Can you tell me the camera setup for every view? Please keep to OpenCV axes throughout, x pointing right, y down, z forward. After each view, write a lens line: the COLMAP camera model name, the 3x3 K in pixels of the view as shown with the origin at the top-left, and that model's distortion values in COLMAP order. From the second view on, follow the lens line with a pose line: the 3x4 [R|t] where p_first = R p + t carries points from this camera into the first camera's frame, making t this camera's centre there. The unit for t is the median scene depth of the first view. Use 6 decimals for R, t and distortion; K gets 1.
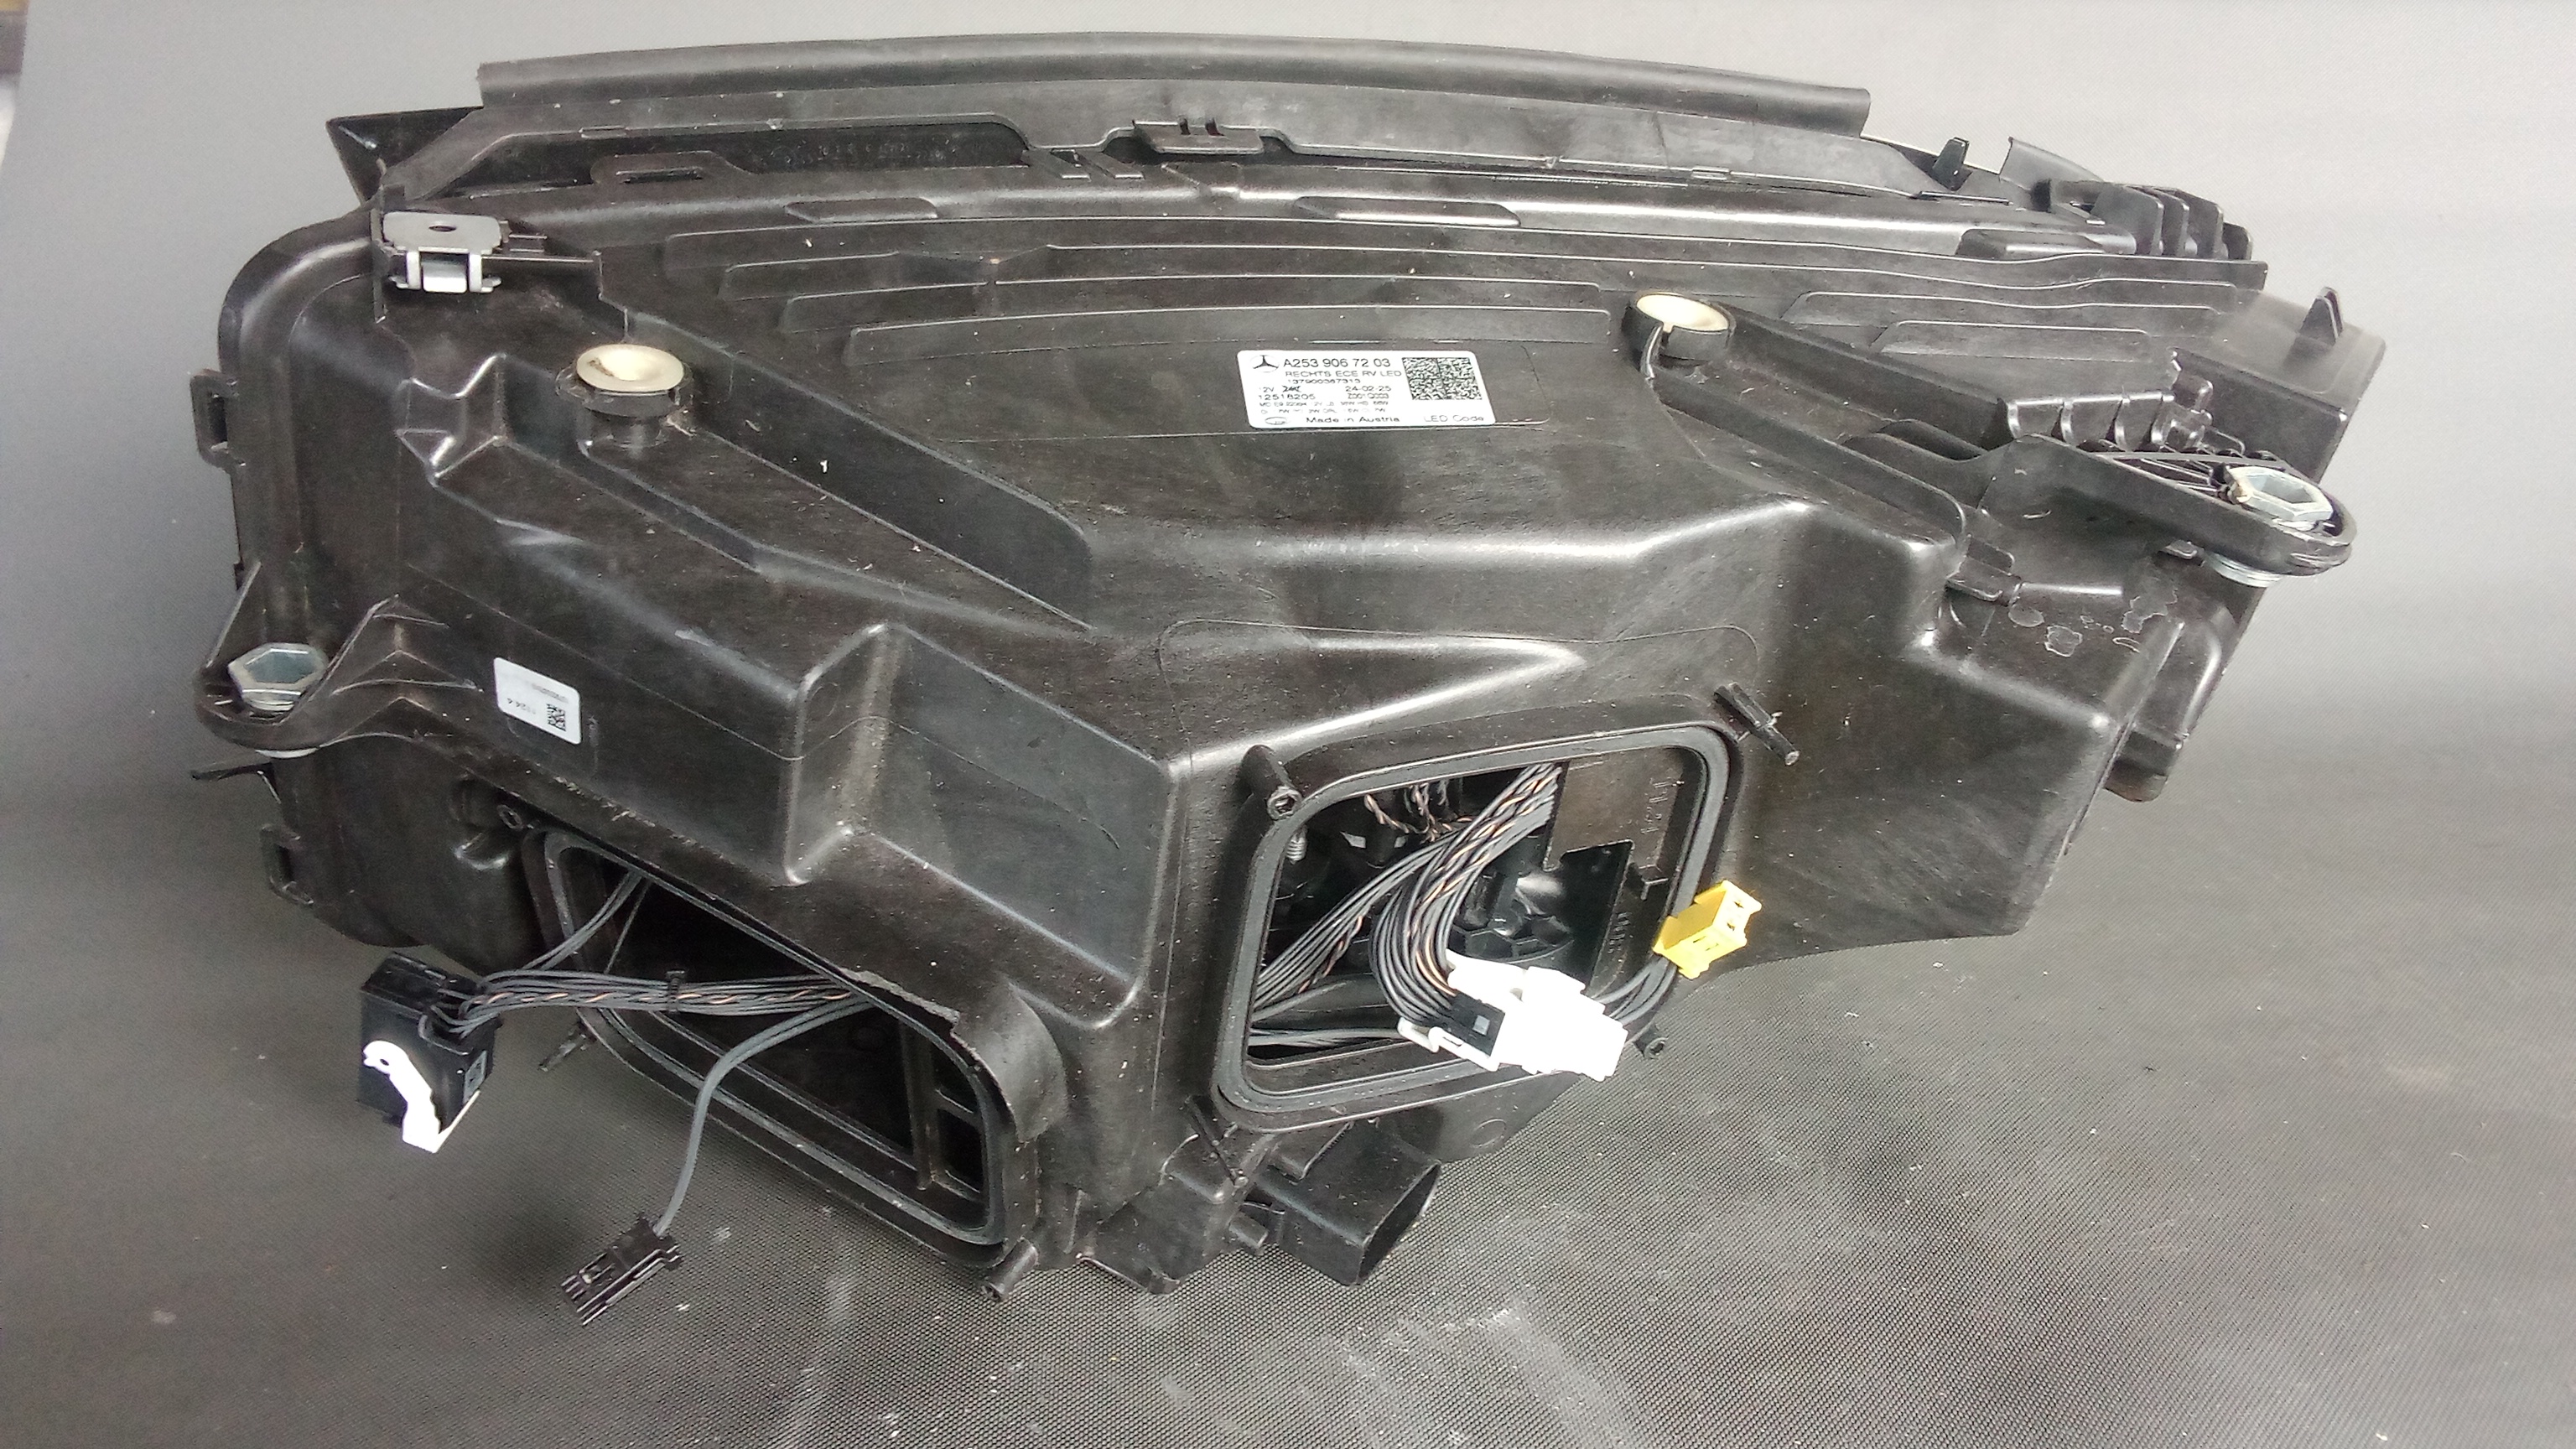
lens RADIAL K [[1820.3, 0, 1288.0], [0, 1820.3, 724.5], [0, 0, 1]] dist [0.005004, -0.000061]
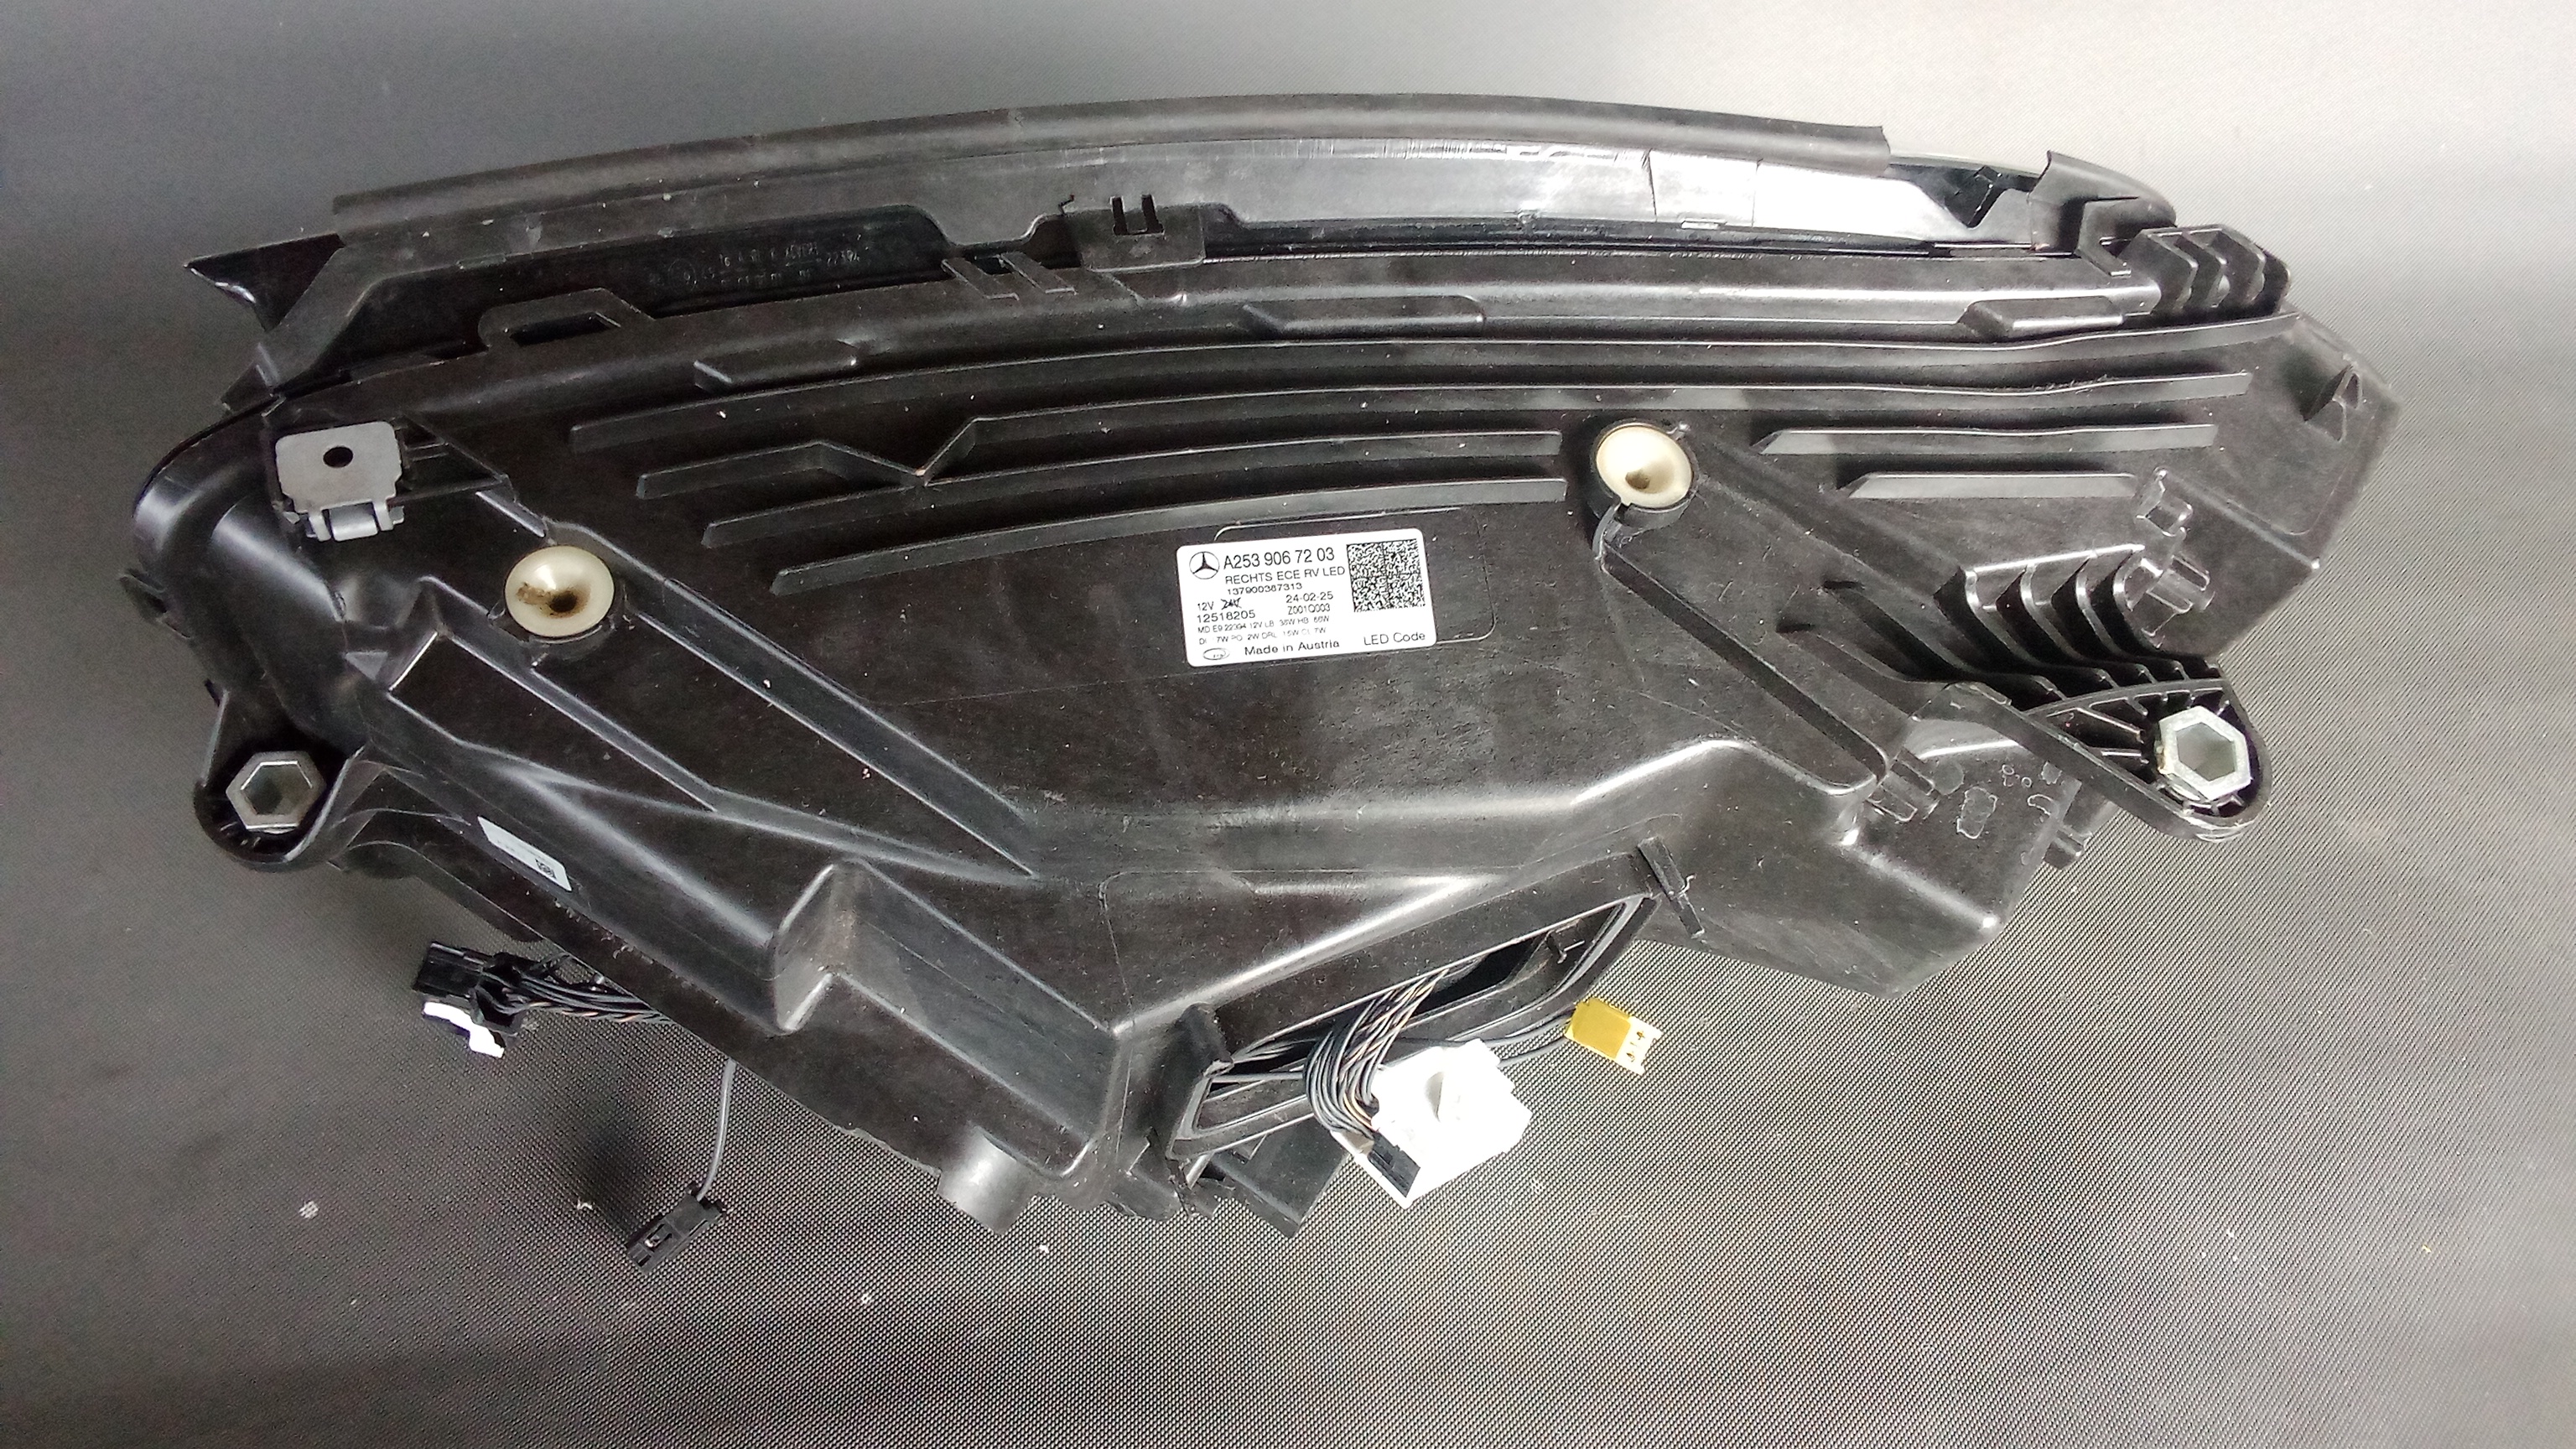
lens RADIAL K [[1820.3, 0, 1288.0], [0, 1820.3, 724.5], [0, 0, 1]] dist [0.005004, -0.000061]
pose [[0.999906, 0.011254, -0.007873, 0.041381], [-0.006548, 0.894511, 0.446998, -0.568796], [0.012073, -0.446904, 0.894500, 0.090204]]
